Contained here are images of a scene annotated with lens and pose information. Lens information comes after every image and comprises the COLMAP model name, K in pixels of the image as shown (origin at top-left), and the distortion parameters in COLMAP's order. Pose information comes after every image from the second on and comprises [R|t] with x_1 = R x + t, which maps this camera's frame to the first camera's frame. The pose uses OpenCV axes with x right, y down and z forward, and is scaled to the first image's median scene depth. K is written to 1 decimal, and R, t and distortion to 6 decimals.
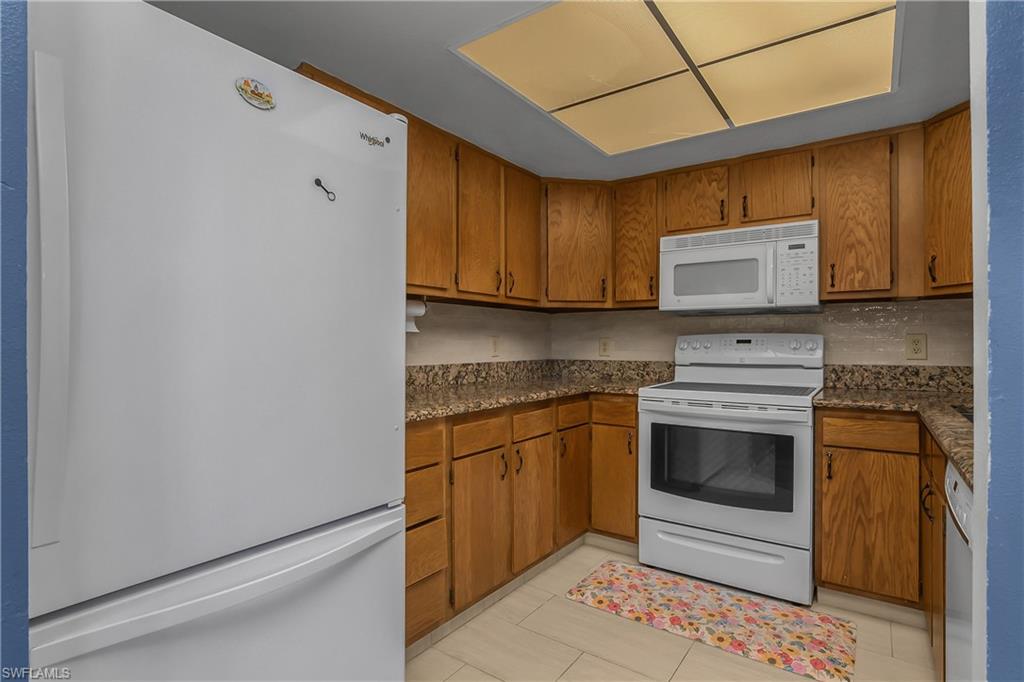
lens RADIAL K [[505.9, 0, 514.1], [0, 505.9, 344.0], [0, 0, 1]] dist [-0.011167, -0.000163]
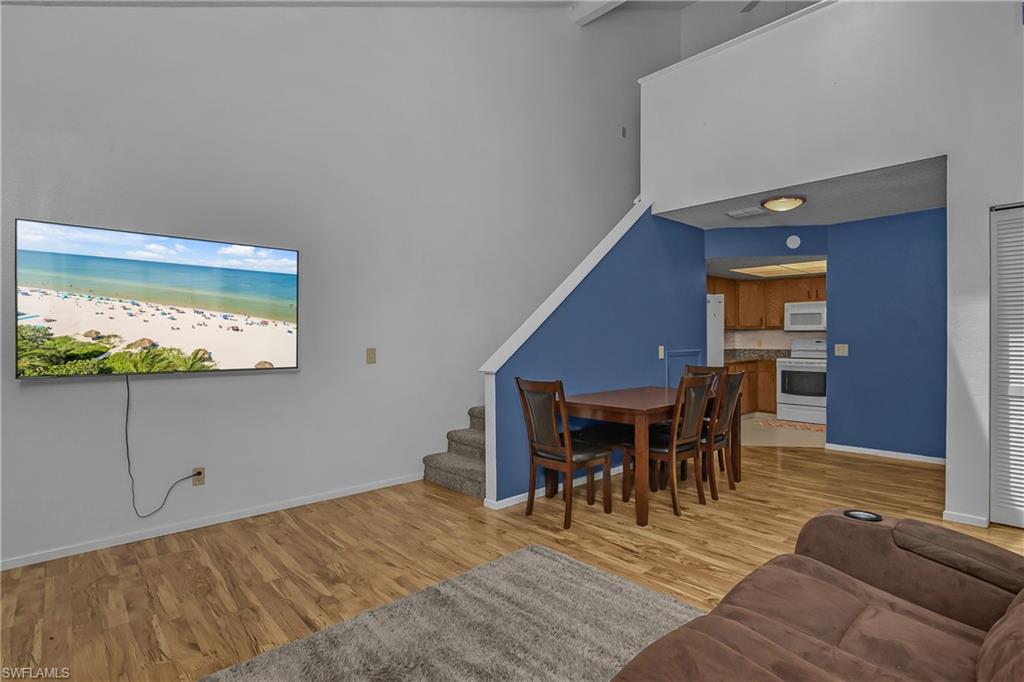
lens RADIAL K [[505.9, 0, 534.5], [0, 505.9, 342.8], [0, 0, 1]] dist [-0.011167, -0.000163]
pose [[0.983177, -0.003934, -0.182614, -0.543267], [0.006619, 0.999879, 0.014098, -0.048239], [0.182536, -0.015070, 0.983084, -1.929198]]
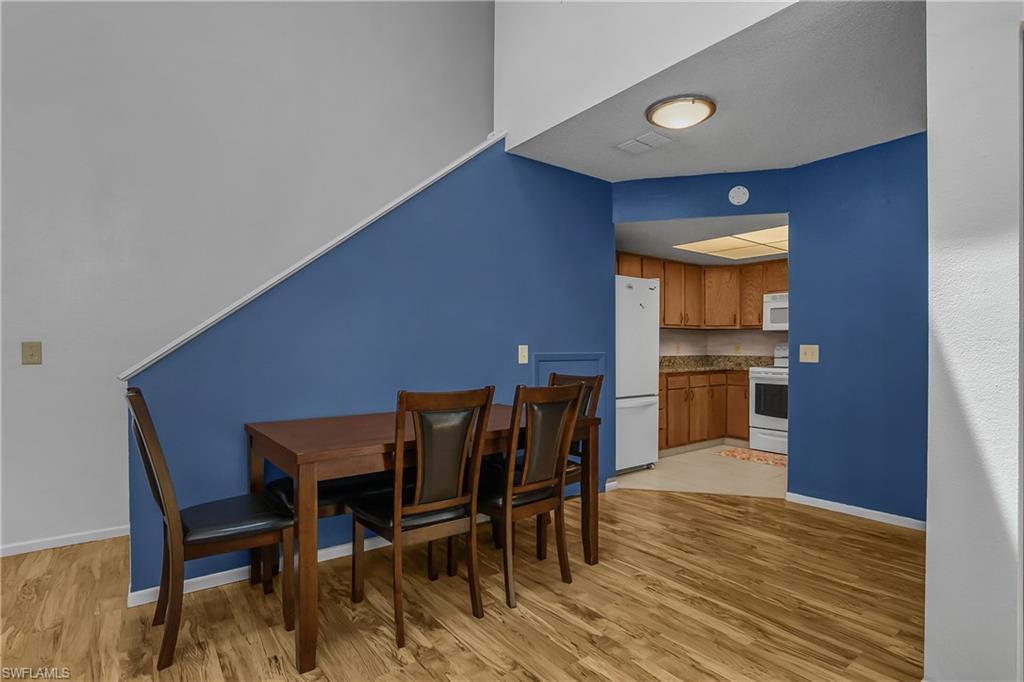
lens RADIAL K [[505.9, 0, 526.8], [0, 505.9, 345.5], [0, 0, 1]] dist [-0.011167, -0.000163]
pose [[0.961636, 0.001105, -0.274325, -0.071494], [-0.001231, 0.999999, -0.000287, -0.004459], [0.274325, 0.000614, 0.961637, -1.243442]]
